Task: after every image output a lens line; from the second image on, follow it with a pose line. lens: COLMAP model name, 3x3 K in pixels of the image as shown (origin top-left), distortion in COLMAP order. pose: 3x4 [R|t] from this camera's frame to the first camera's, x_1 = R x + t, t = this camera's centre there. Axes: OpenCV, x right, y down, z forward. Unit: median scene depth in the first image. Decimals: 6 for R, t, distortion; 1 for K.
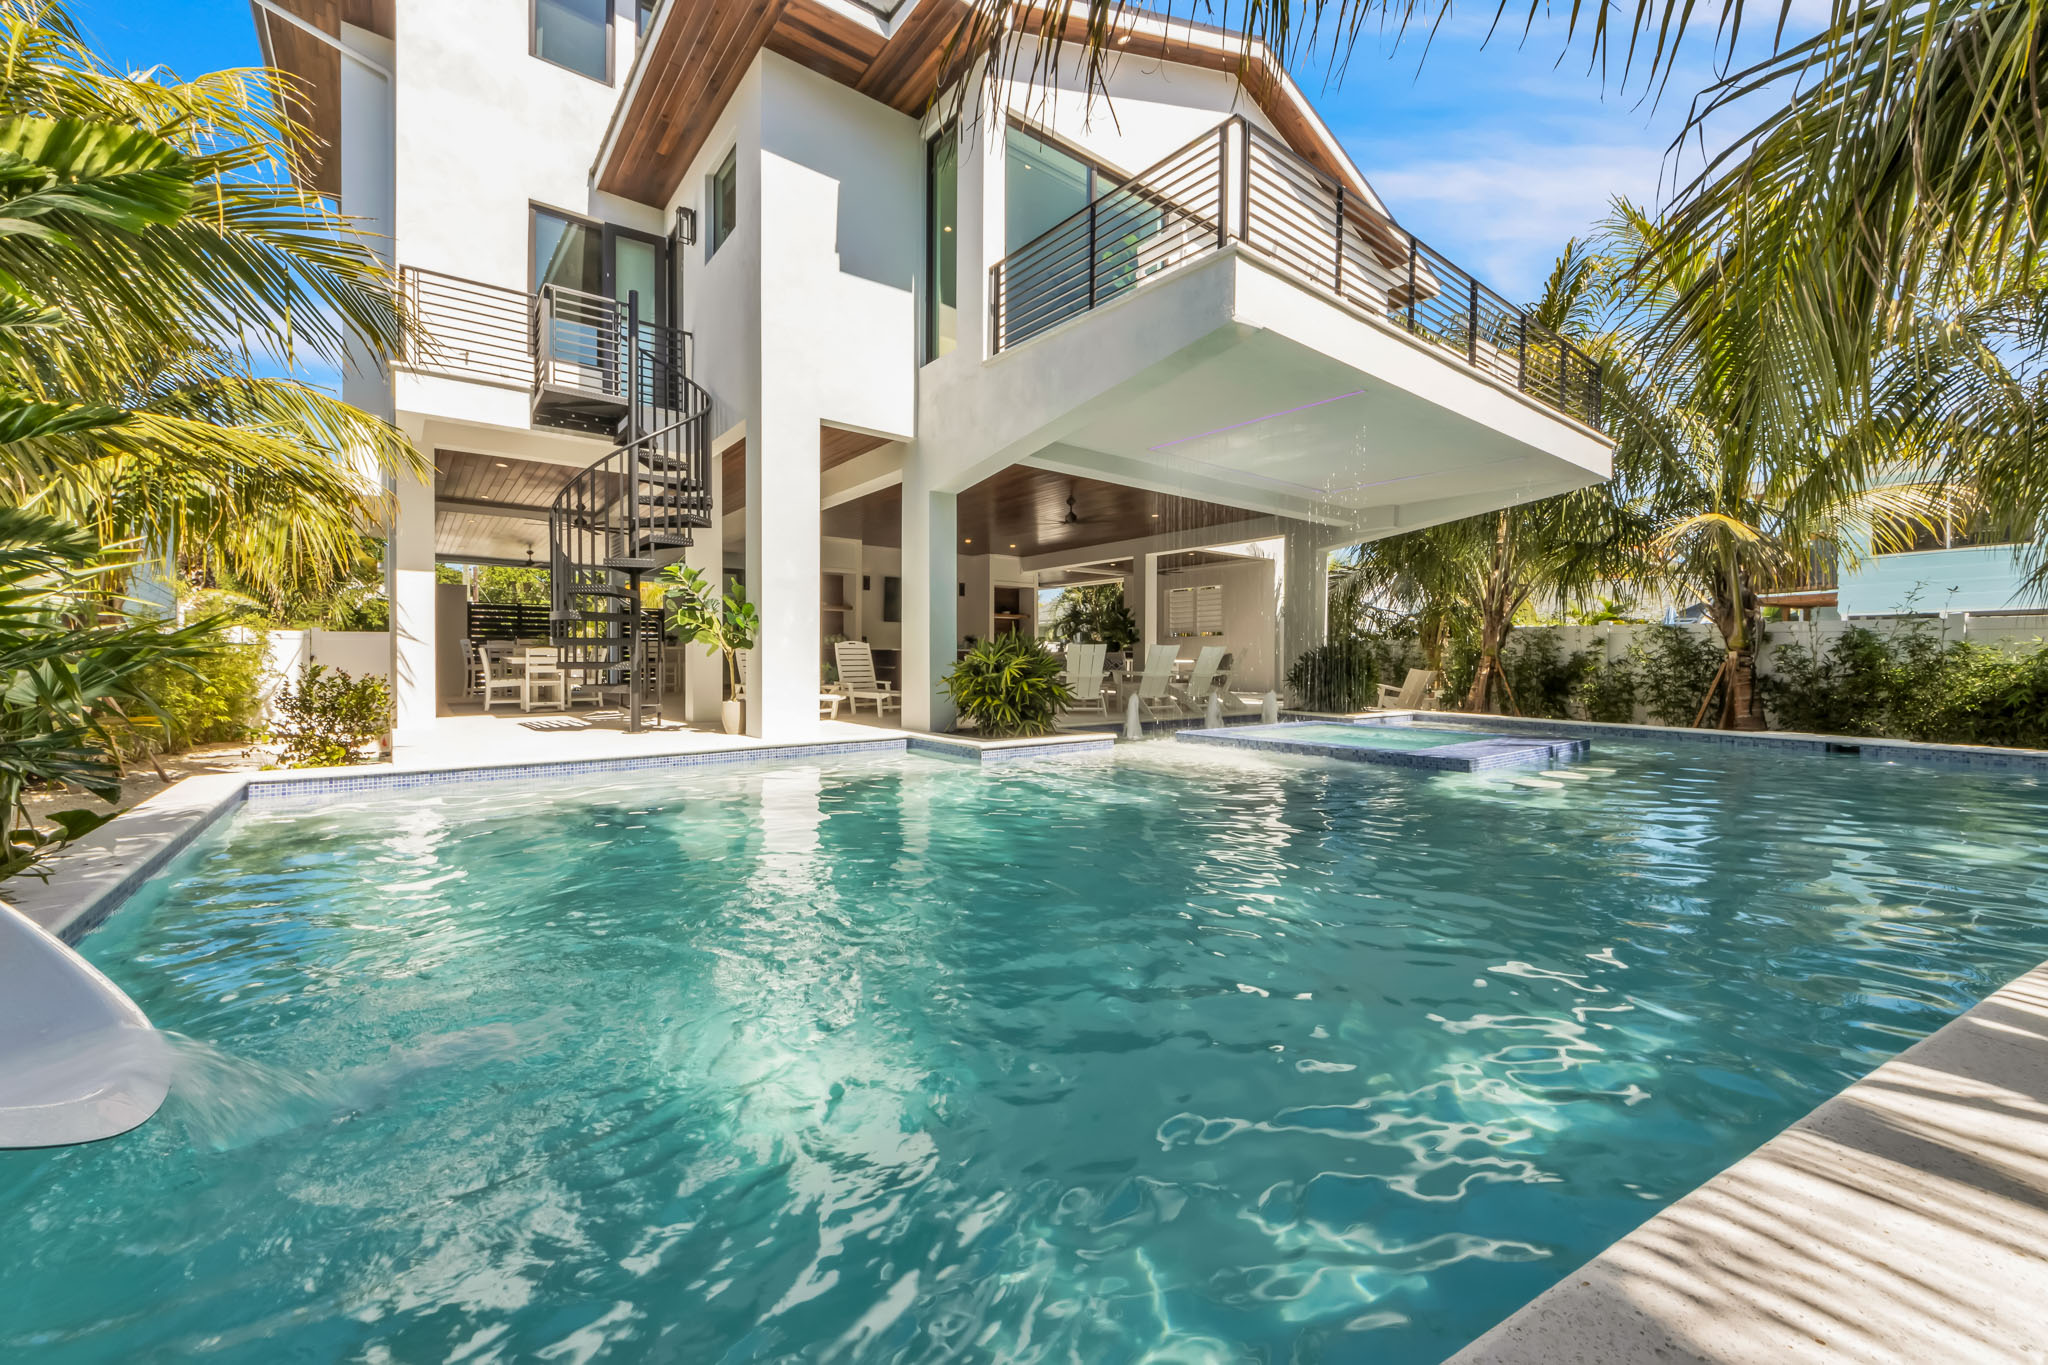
lens RADIAL K [[789.6, 0, 1024.0], [0, 789.6, 682.5], [0, 0, 1]] dist [0.000448, -0.000008]
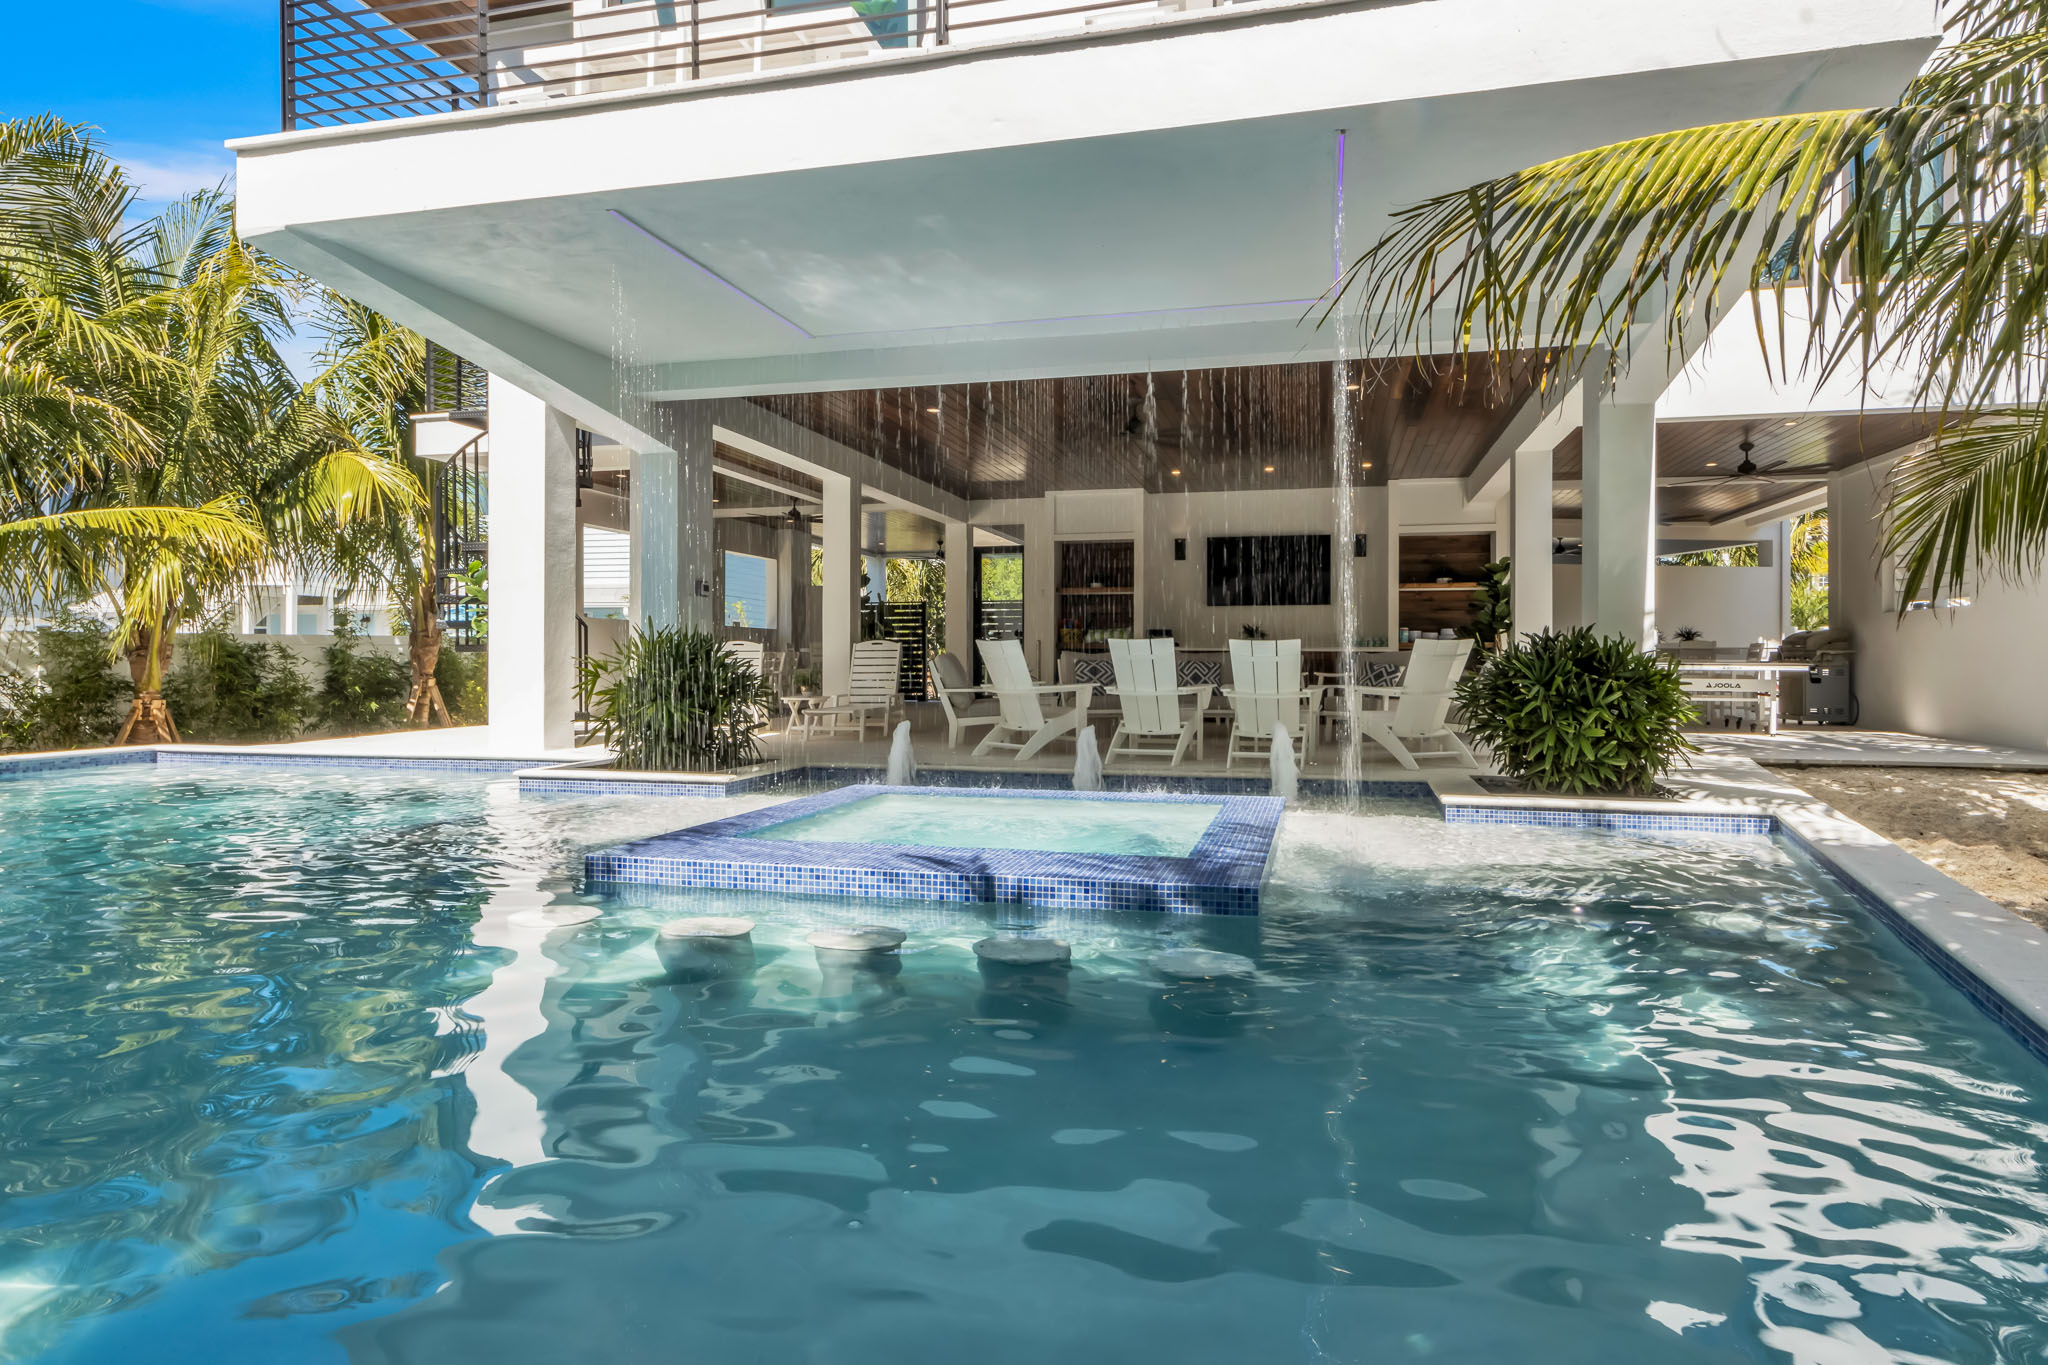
lens RADIAL K [[1157.2, 0, 1024.0], [0, 1157.2, 682.5], [0, 0, 1]] dist [-0.000492, -0.000033]
pose [[0.601165, 0.013158, -0.799017, 0.745002], [-0.021120, 0.999777, 0.000573, -0.015199], [0.798846, 0.016531, 0.601308, 0.436223]]
